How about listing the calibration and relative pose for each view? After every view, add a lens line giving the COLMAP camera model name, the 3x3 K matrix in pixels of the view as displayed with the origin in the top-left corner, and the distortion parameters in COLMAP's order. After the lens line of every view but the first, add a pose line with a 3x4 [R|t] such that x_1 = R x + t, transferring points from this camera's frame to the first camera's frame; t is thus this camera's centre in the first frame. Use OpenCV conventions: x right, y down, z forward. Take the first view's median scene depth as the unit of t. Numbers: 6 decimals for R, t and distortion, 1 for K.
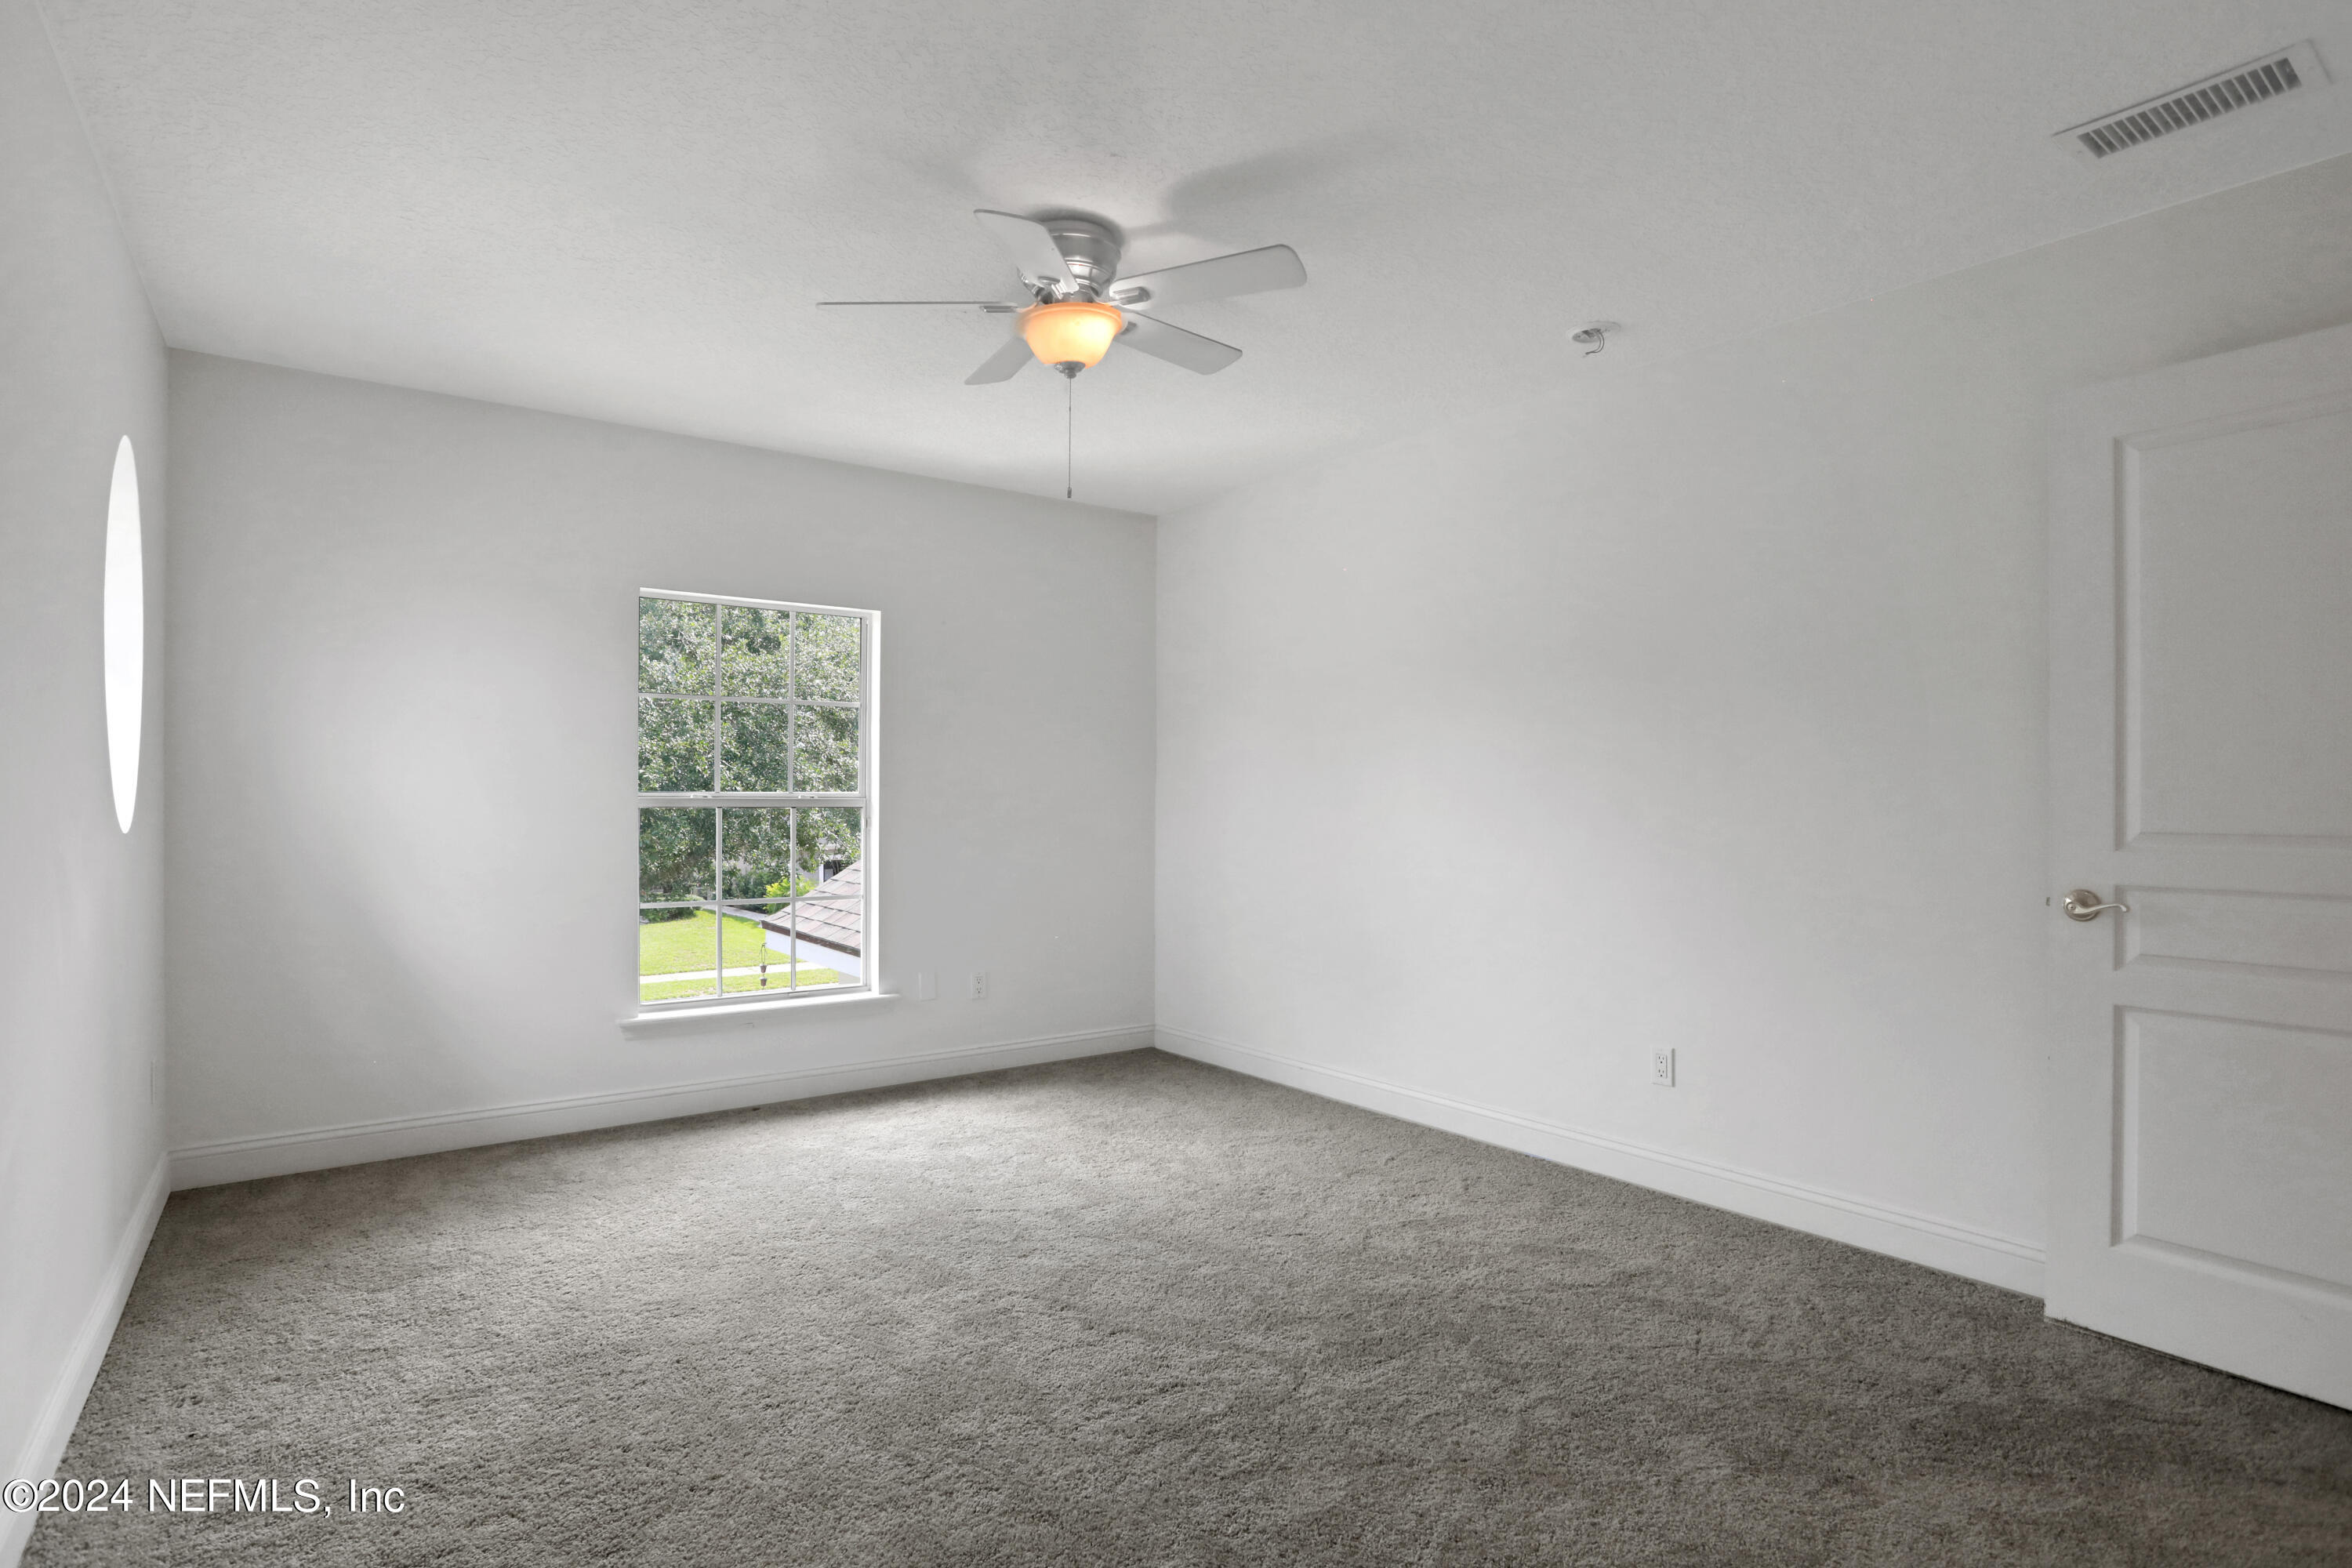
lens RADIAL K [[1151.0, 0, 1171.5], [0, 1151.0, 779.5], [0, 0, 1]] dist [-0.070302, 0.034441]
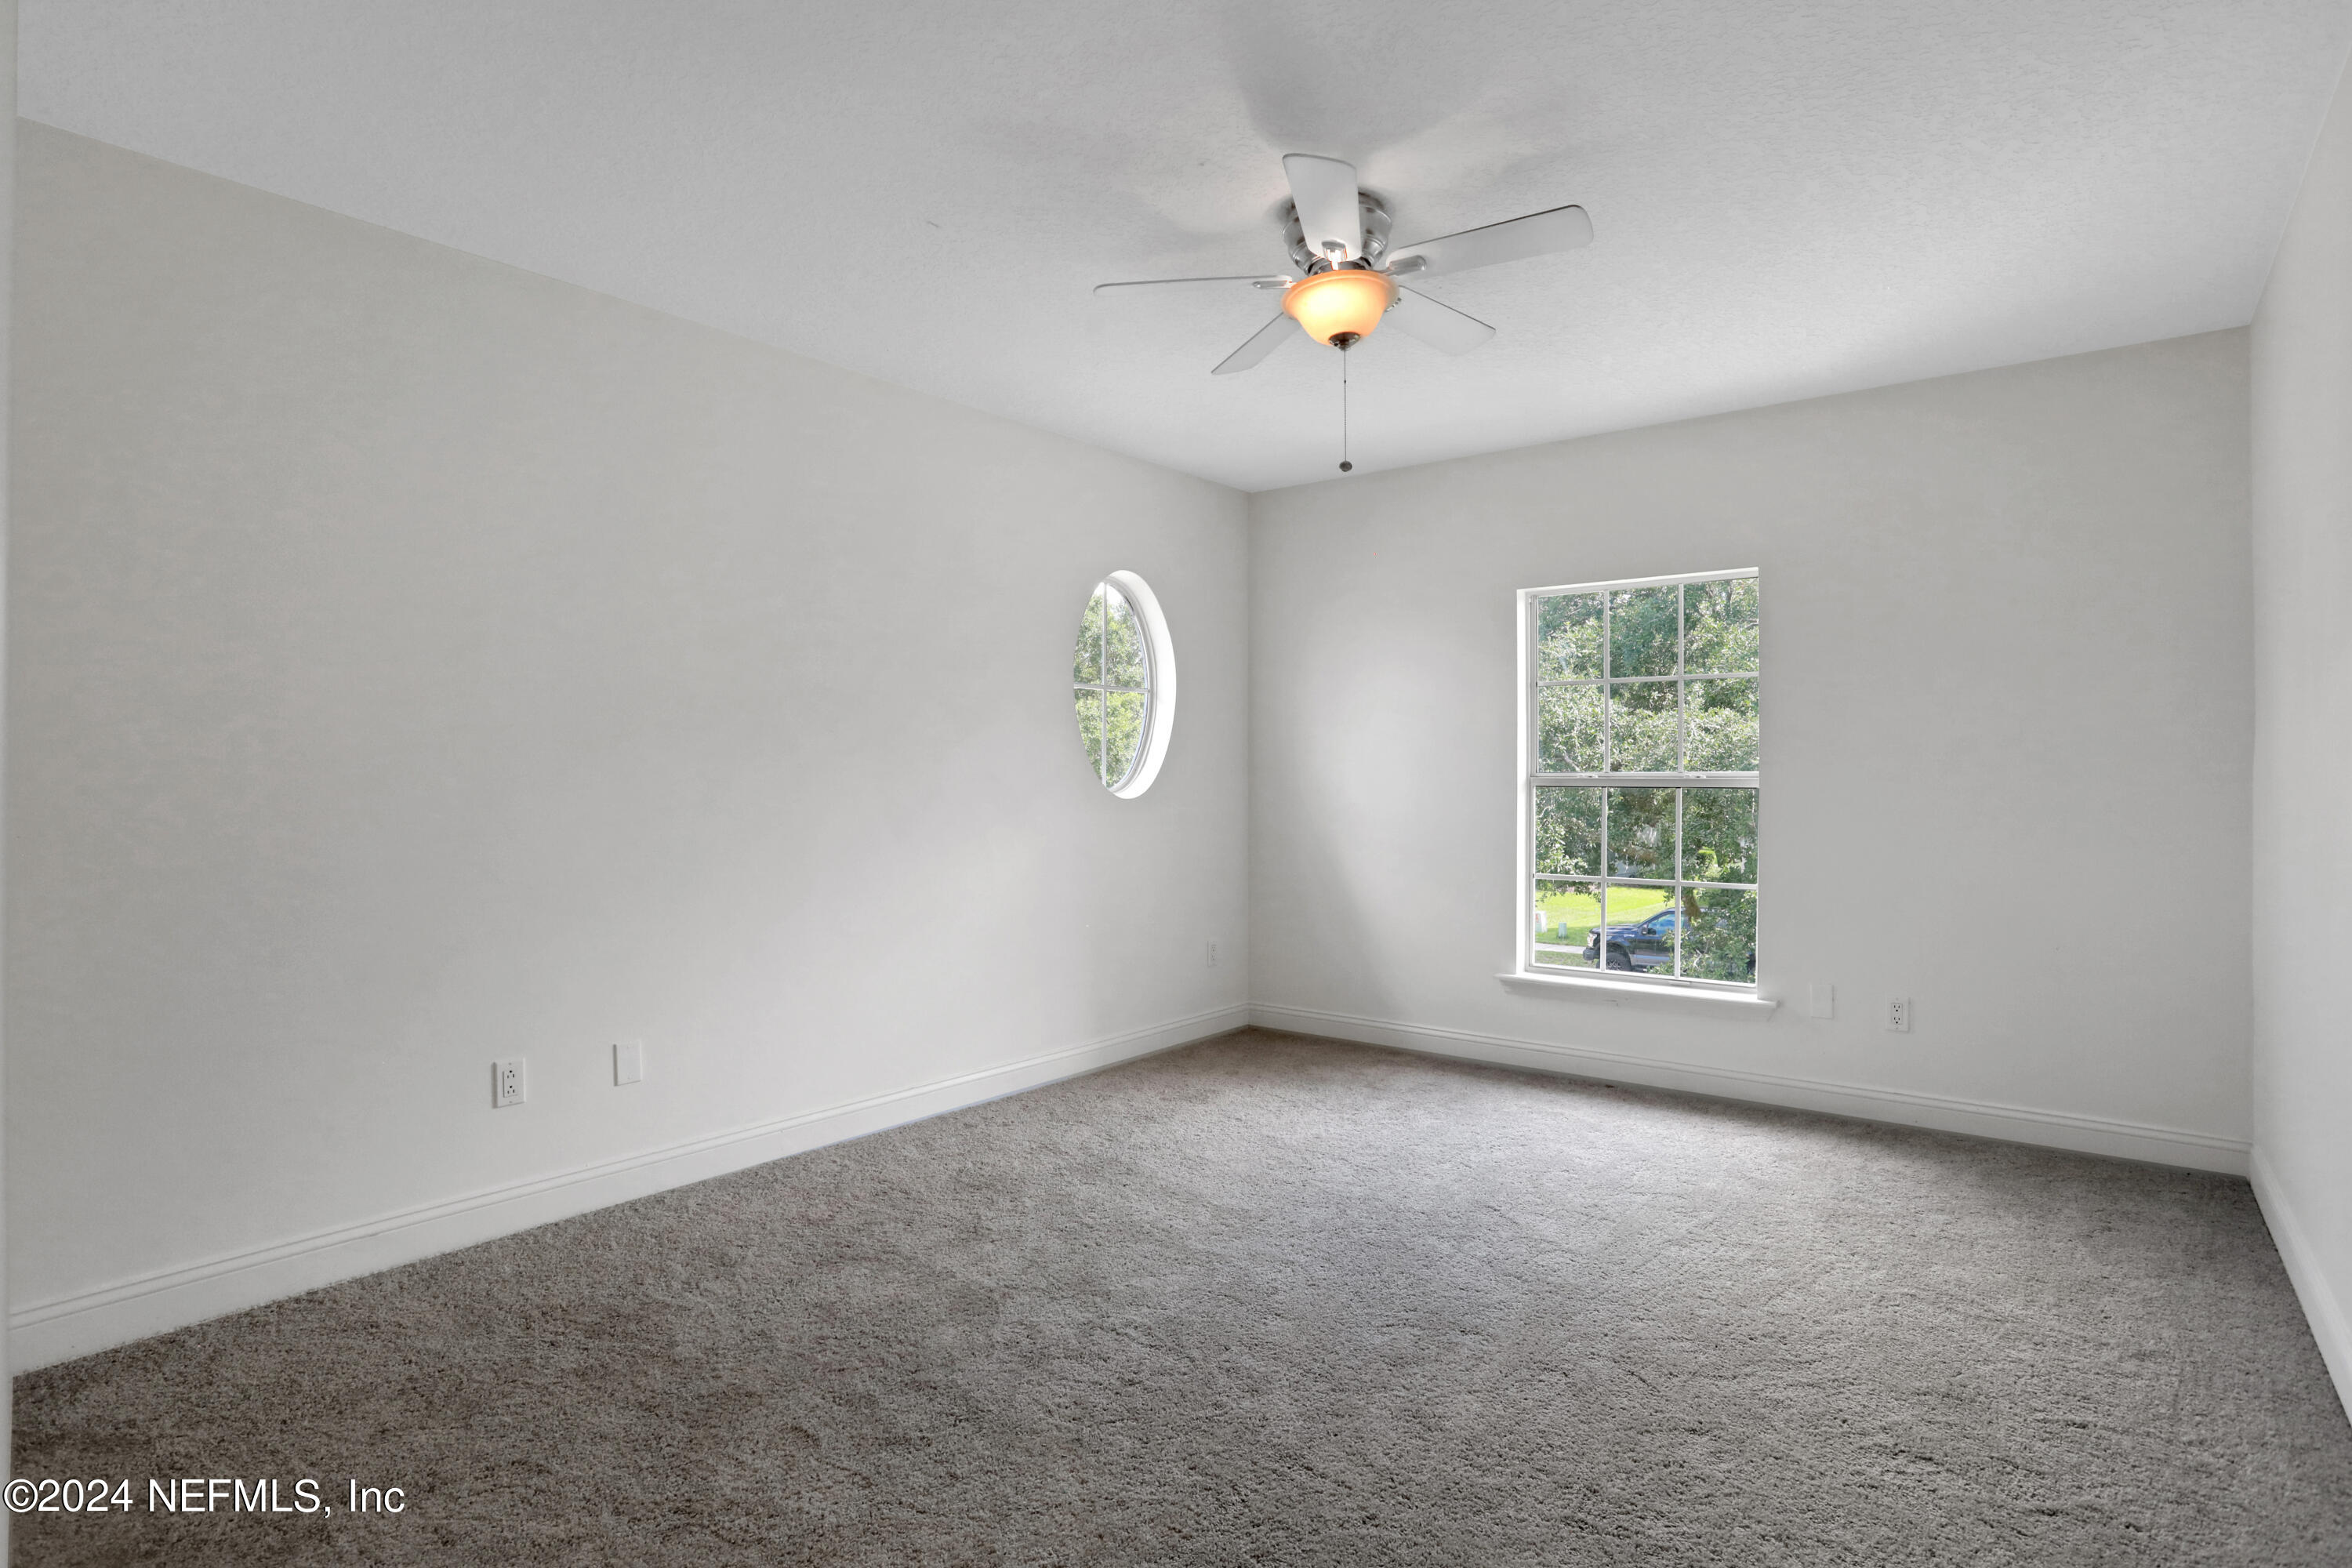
lens RADIAL K [[1151.0, 0, 1171.5], [0, 1151.0, 779.5], [0, 0, 1]] dist [-0.070302, 0.034441]
pose [[0.269189, -0.000229, -0.963087, 0.643979], [0.022093, 0.999738, 0.005938, 0.005165], [0.962834, -0.022876, 0.269124, 0.468252]]
